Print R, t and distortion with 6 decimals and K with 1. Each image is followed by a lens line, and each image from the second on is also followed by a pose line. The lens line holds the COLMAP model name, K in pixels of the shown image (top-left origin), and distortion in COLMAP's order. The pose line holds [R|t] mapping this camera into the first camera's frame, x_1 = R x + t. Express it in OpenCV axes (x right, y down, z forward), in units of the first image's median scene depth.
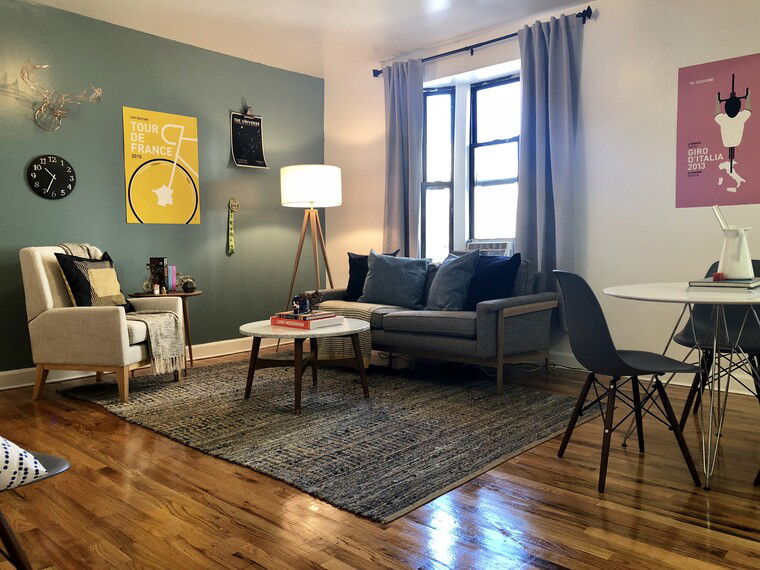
lens RADIAL K [[612.0, 0, 376.8], [0, 612.0, 283.8], [0, 0, 1]] dist [-0.016855, 0.029129]
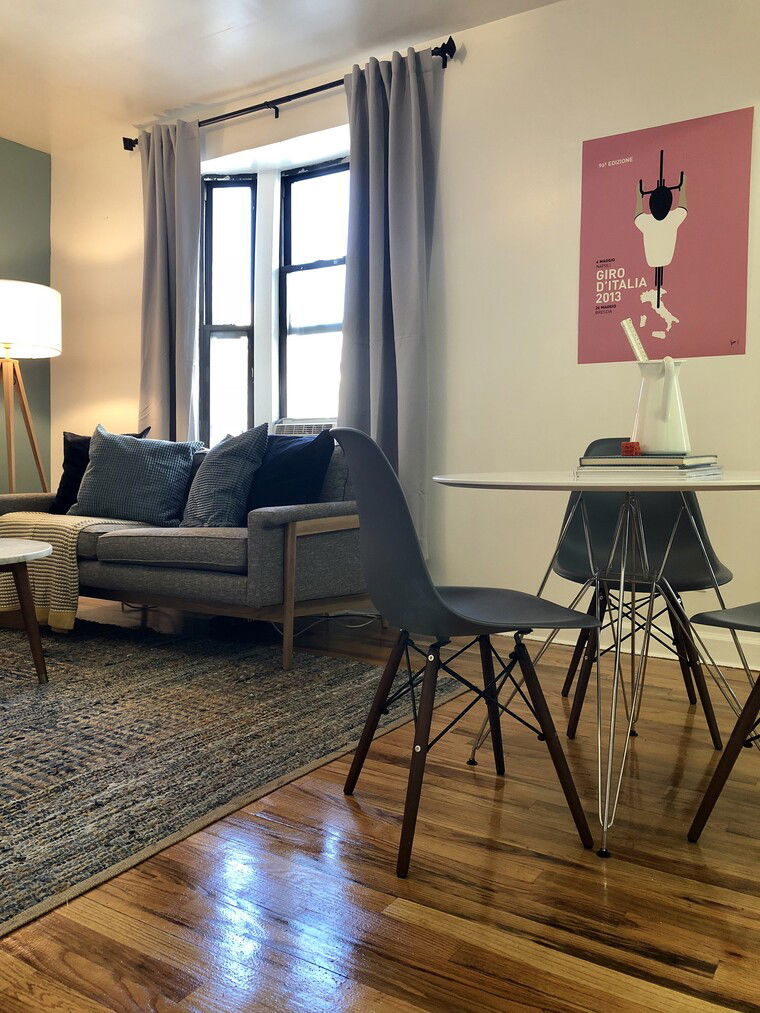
lens RADIAL K [[815.8, 0, 379.7], [0, 815.8, 508.6], [0, 0, 1]] dist [-0.016855, 0.029129]
pose [[0.982230, 0.008718, 0.187479, 0.136464], [-0.008032, 0.999958, -0.004418, 0.030686], [-0.187510, 0.002834, 0.982259, 0.219997]]
